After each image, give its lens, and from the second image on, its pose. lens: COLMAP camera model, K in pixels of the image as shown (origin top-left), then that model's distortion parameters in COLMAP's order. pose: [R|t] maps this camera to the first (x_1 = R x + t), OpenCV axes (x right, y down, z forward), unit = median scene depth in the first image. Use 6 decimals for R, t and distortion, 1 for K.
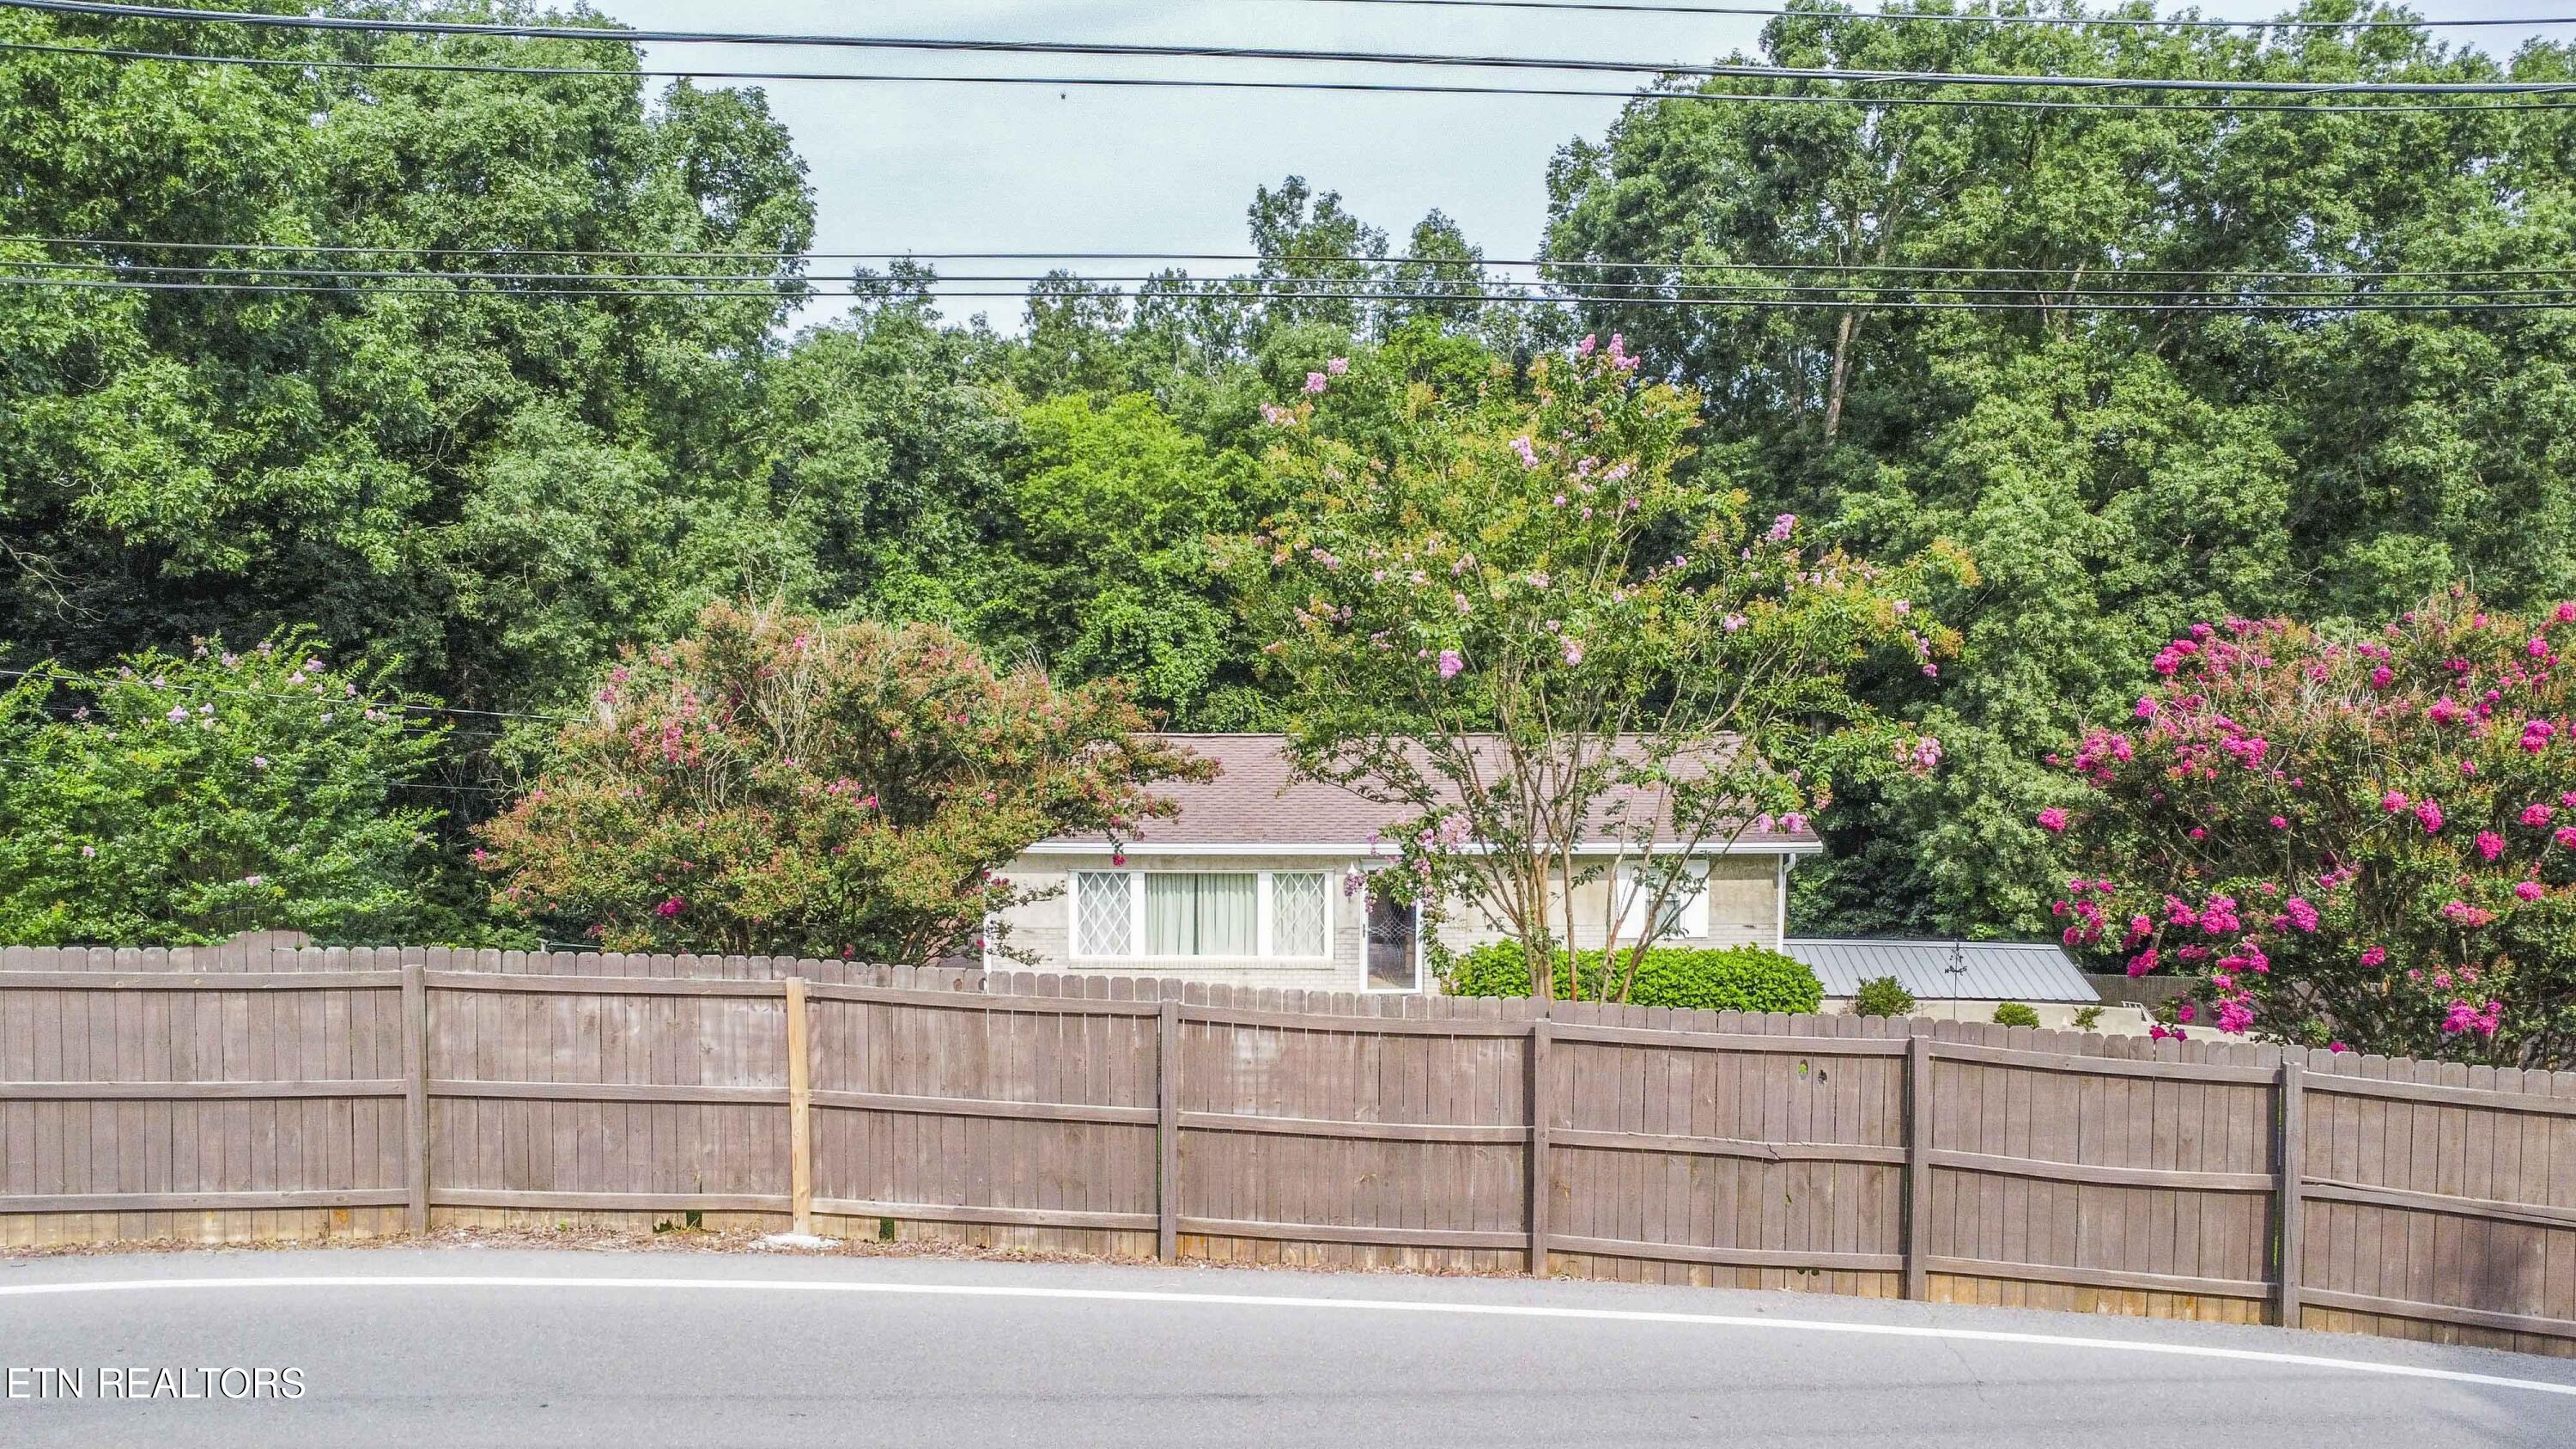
lens RADIAL K [[1885.6, 0, 1288.0], [0, 1885.6, 724.5], [0, 0, 1]] dist [-0.119700, 0.171618]
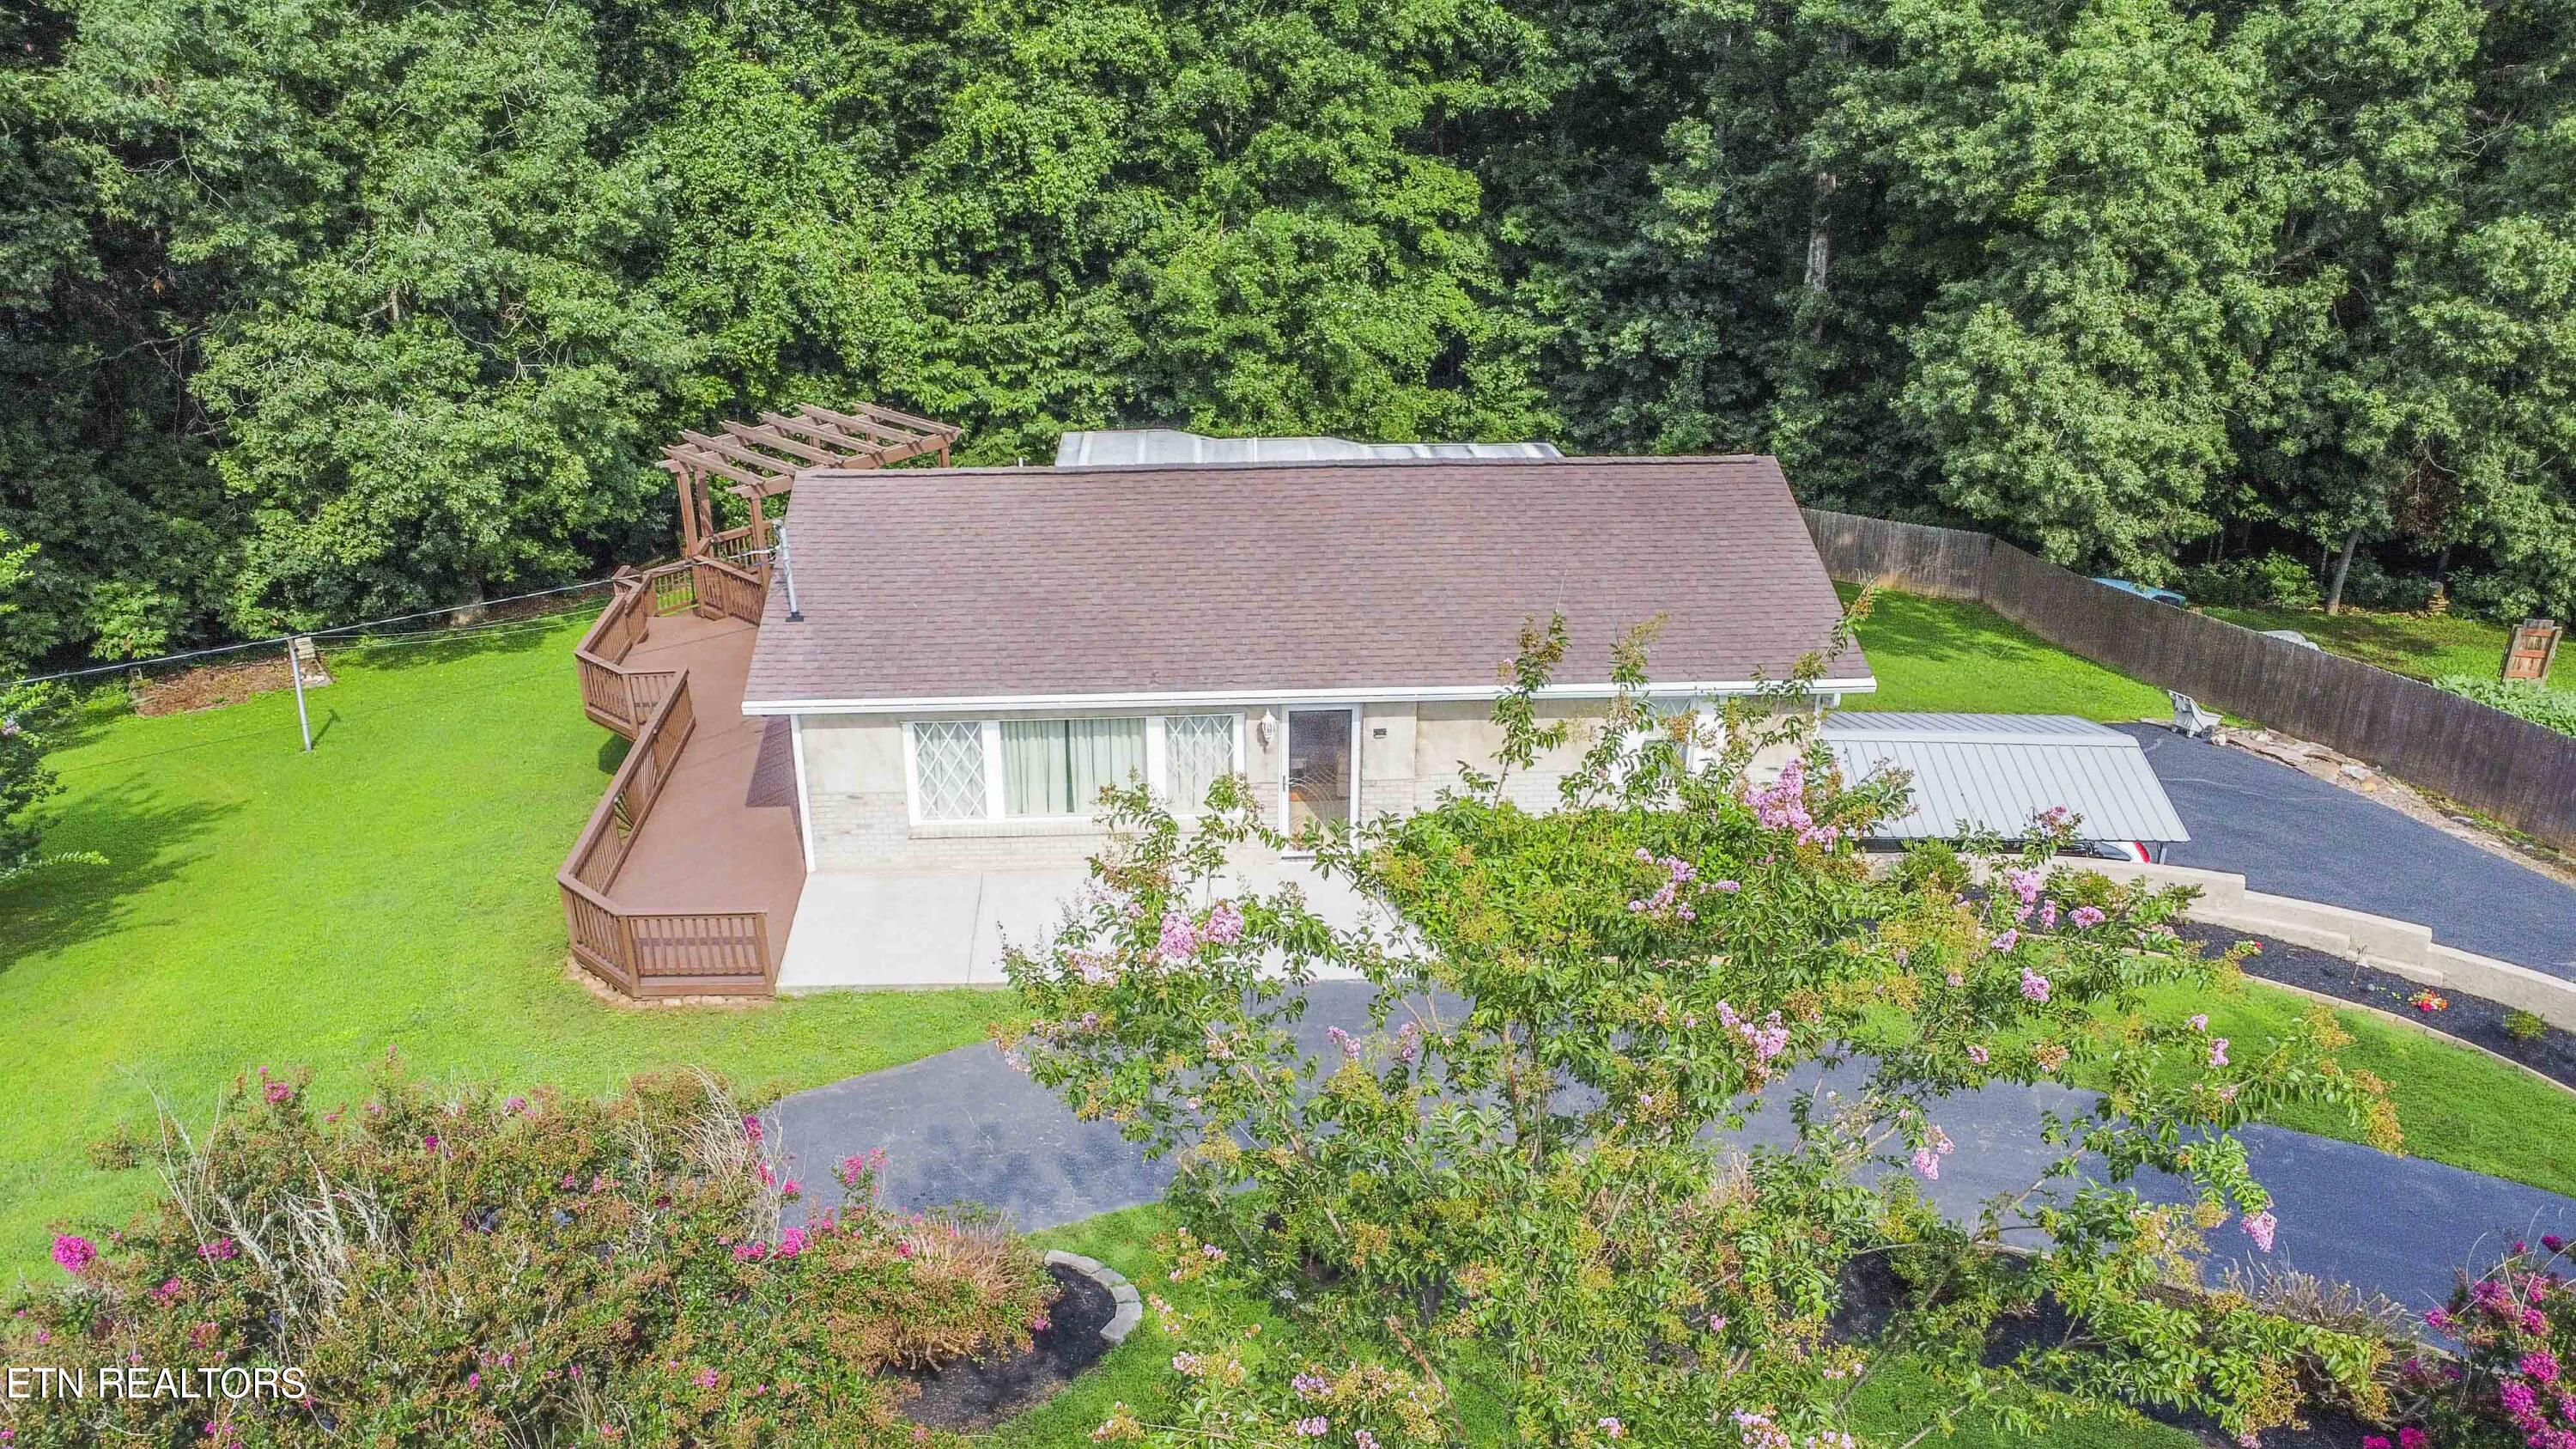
lens RADIAL K [[1885.6, 0, 1288.0], [0, 1885.6, 724.5], [0, 0, 1]] dist [-0.119700, 0.171618]
pose [[0.999209, -0.014940, 0.036851, 0.008872], [0.000895, 0.934948, 0.354784, -0.127286], [-0.039755, -0.354471, 0.934222, 0.187028]]
